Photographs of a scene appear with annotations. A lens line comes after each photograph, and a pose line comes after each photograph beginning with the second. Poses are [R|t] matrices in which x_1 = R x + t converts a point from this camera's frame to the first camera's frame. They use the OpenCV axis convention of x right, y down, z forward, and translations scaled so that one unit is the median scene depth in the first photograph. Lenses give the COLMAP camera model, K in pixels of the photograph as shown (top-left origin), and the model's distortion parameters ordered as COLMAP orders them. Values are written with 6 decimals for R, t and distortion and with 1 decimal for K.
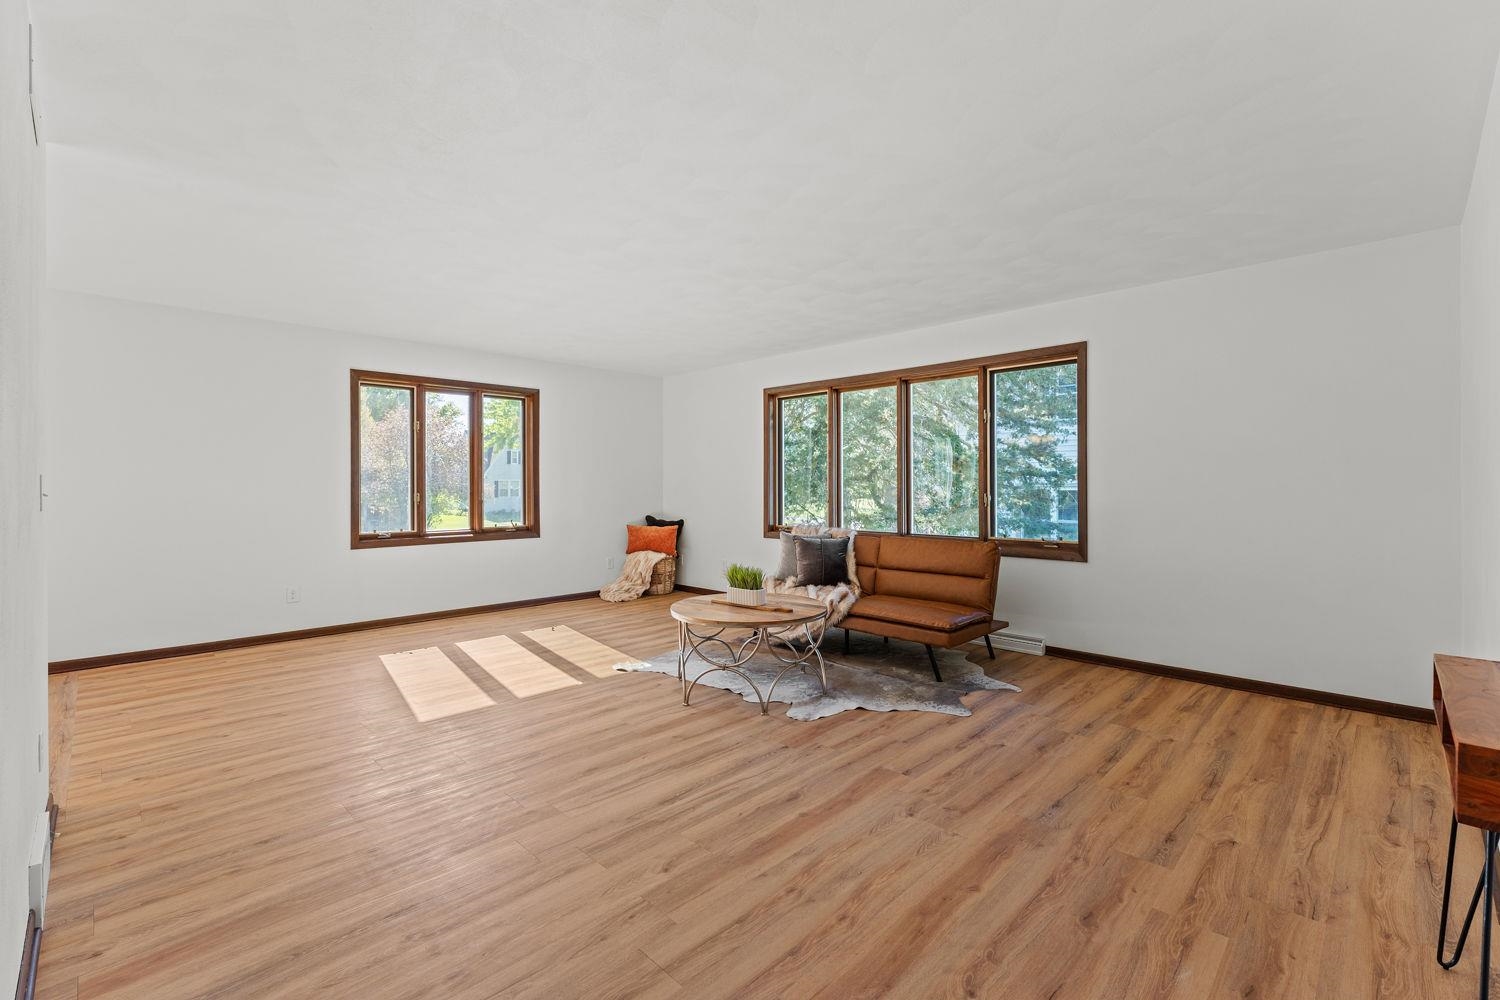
lens RADIAL K [[645.7, 0, 750.0], [0, 645.7, 500.0], [0, 0, 1]] dist [0.000460, 0.000375]
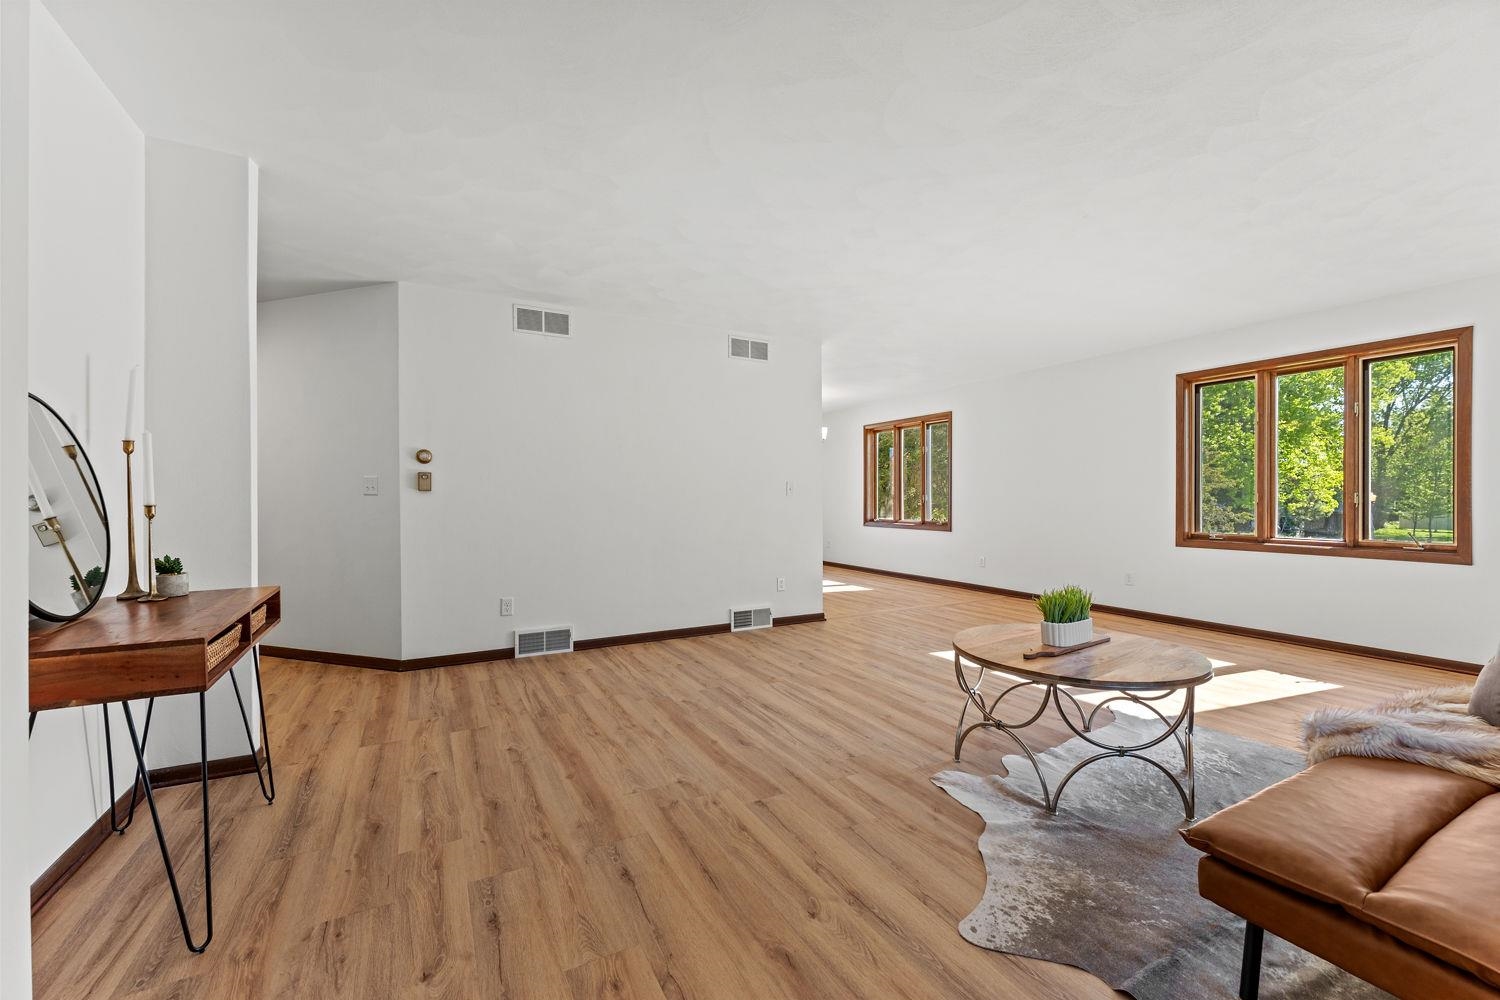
lens RADIAL K [[599.6, 0, 746.5], [0, 599.6, 498.8], [0, 0, 1]] dist [-0.001305, -0.000298]
pose [[-0.290289, 0.002877, -0.956935, 1.153922], [-0.022662, 0.999694, 0.009880, 0.013178], [0.956671, 0.024554, -0.290135, 1.378156]]
